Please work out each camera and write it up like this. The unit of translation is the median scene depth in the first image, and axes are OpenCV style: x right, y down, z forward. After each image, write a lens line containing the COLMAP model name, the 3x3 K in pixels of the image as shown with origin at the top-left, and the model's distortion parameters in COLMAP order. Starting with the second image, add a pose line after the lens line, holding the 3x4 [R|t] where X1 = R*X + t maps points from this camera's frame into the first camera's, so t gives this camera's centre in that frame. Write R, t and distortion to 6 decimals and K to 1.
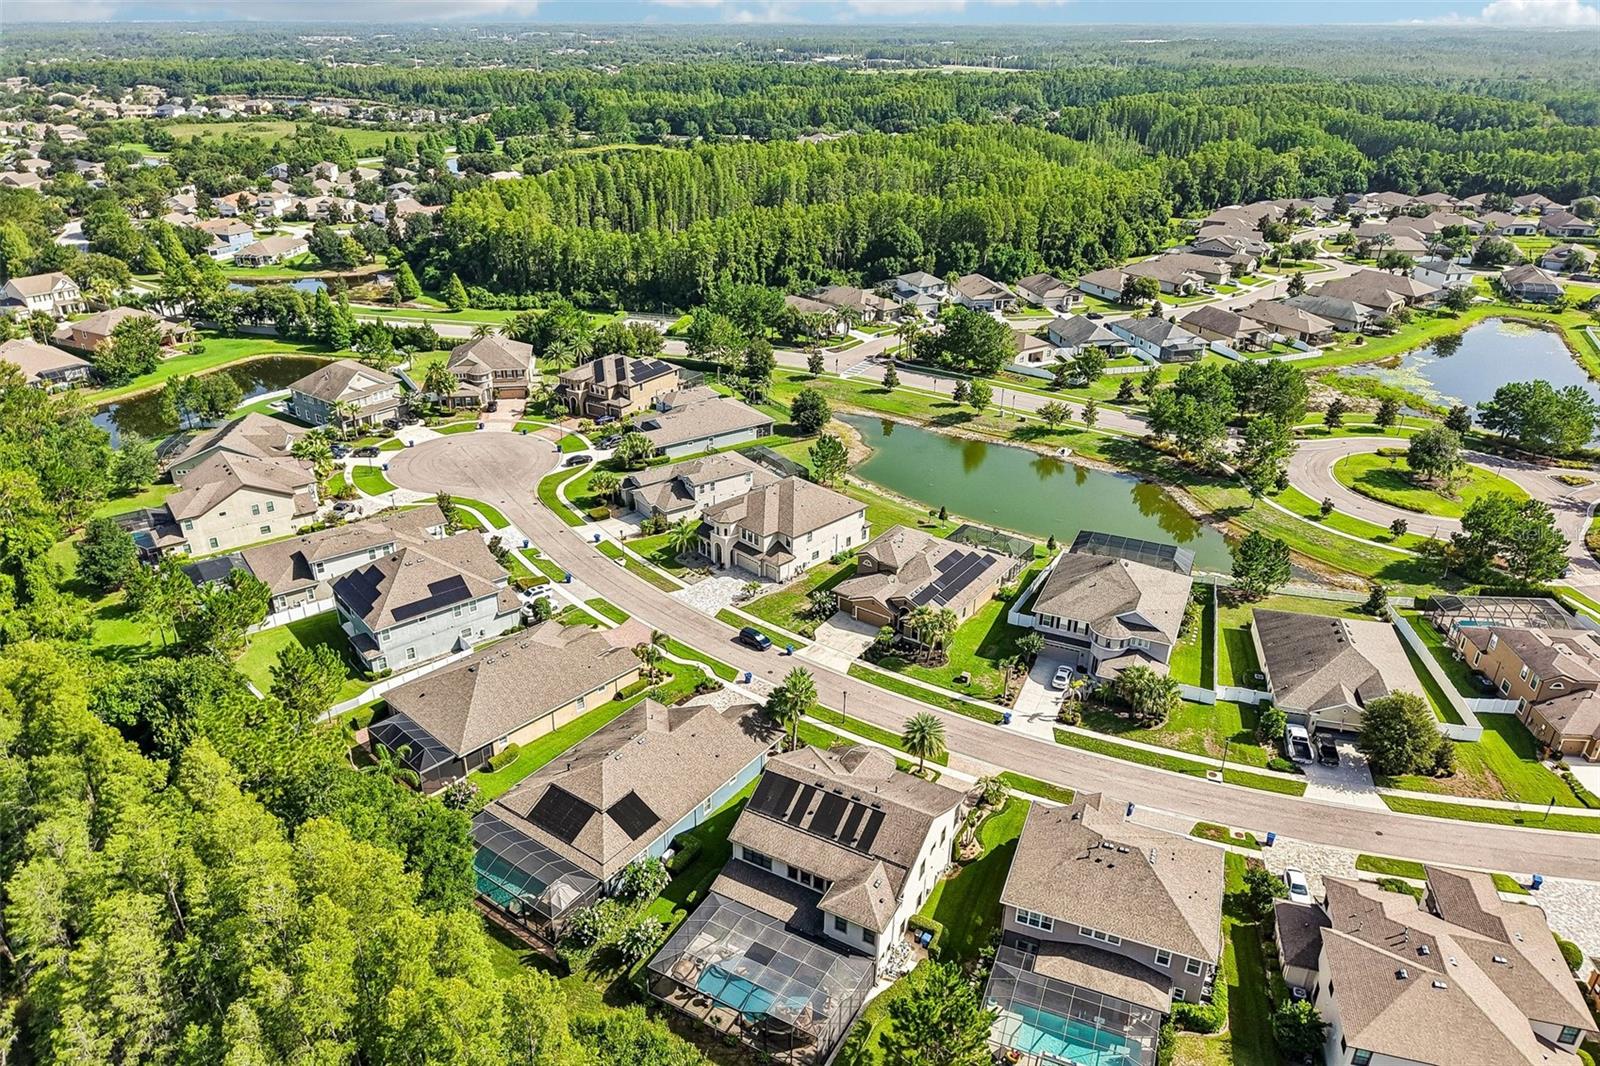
lens RADIAL K [[1070.7, 0, 800.1], [0, 1070.7, 552.9], [0, 0, 1]] dist [0.039880, -0.053201]
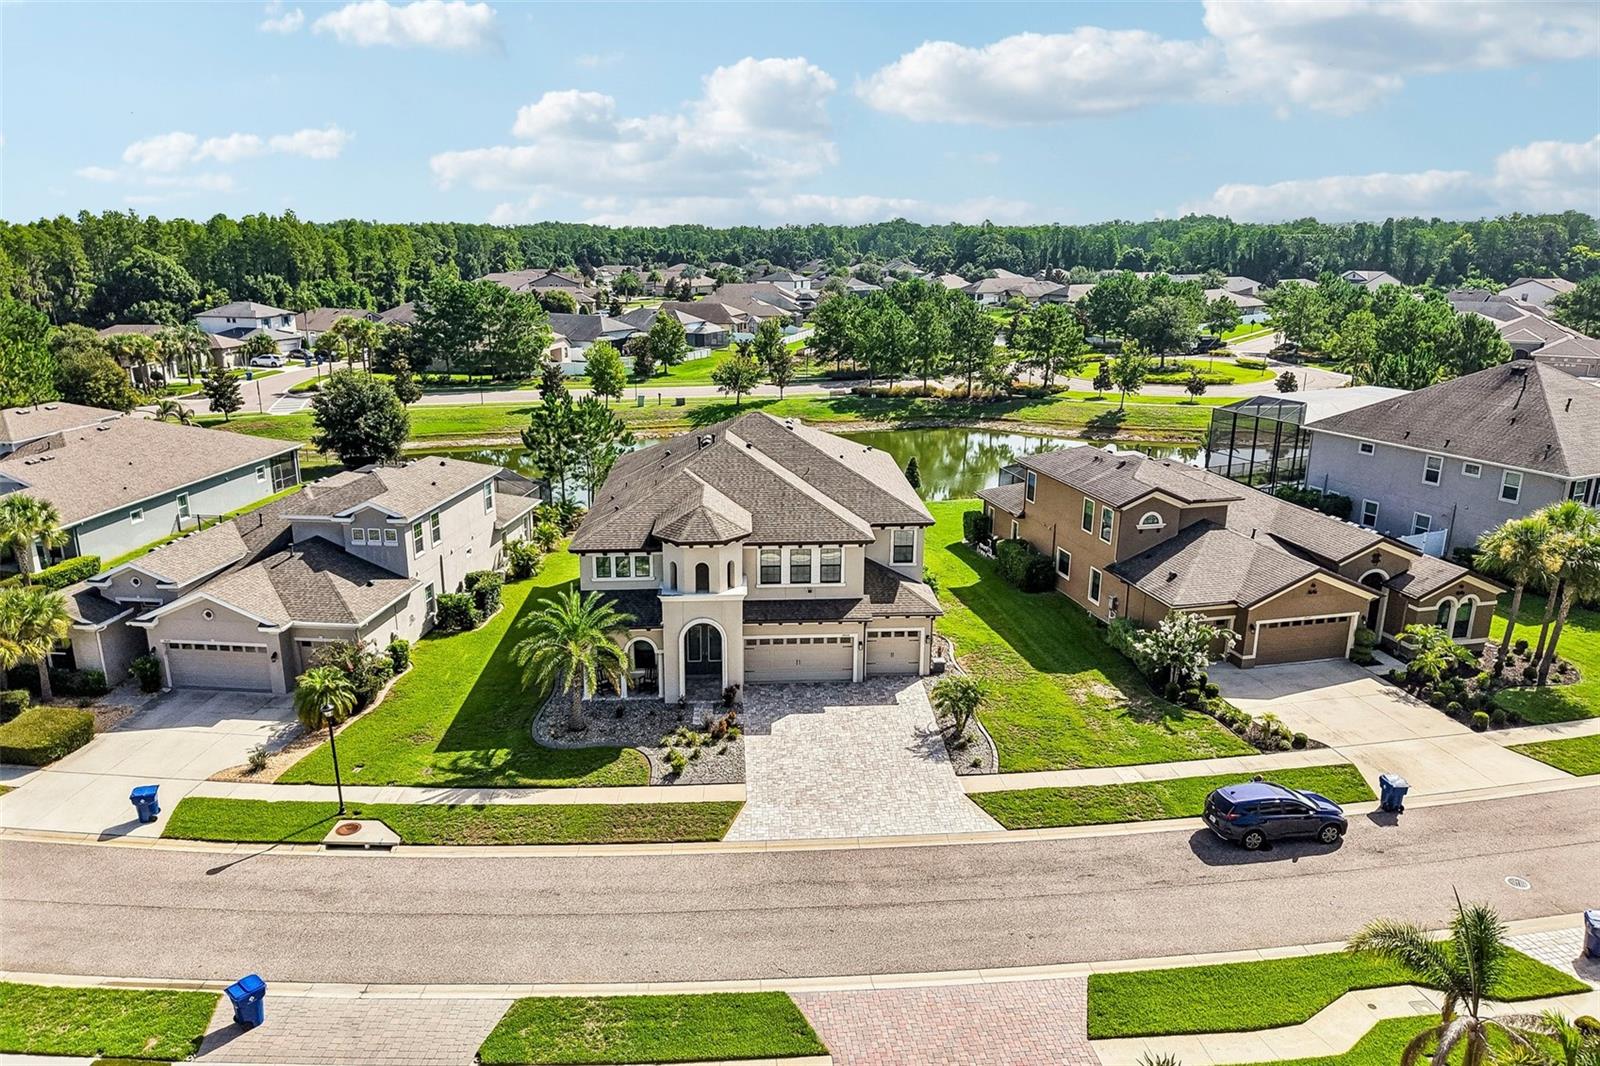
lens RADIAL K [[1066.7, 0, 786.2], [0, 1066.7, 530.5], [0, 0, 1]] dist [0.040190, -0.049451]
pose [[0.676138, -0.210342, 0.706112, -0.193827], [0.340463, 0.939119, -0.046258, -0.008764], [-0.653394, 0.271681, 0.706588, 0.578063]]
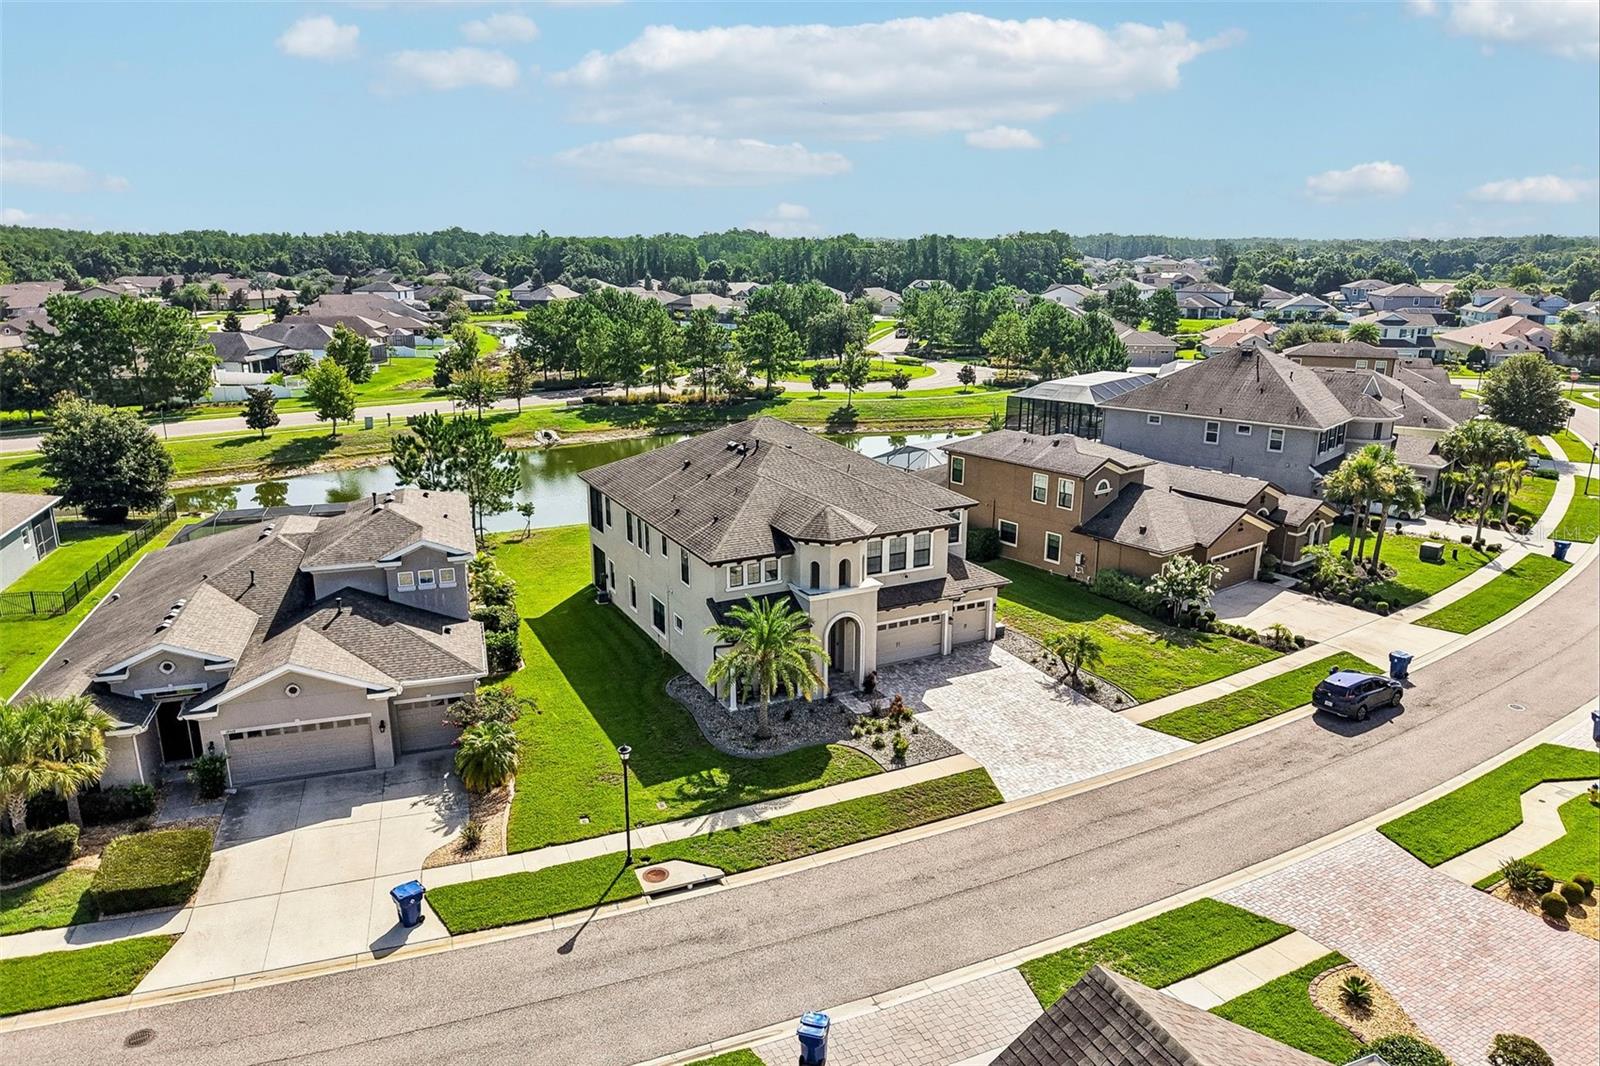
lens RADIAL K [[1060.5, 0, 800.0], [0, 1060.5, 533.0], [0, 0, 1]] dist [0.042462, -0.052961]
pose [[0.299160, -0.259205, 0.918322, -0.258616], [0.427062, 0.896999, 0.114063, -0.051969], [-0.853300, 0.358058, 0.379043, 0.664371]]
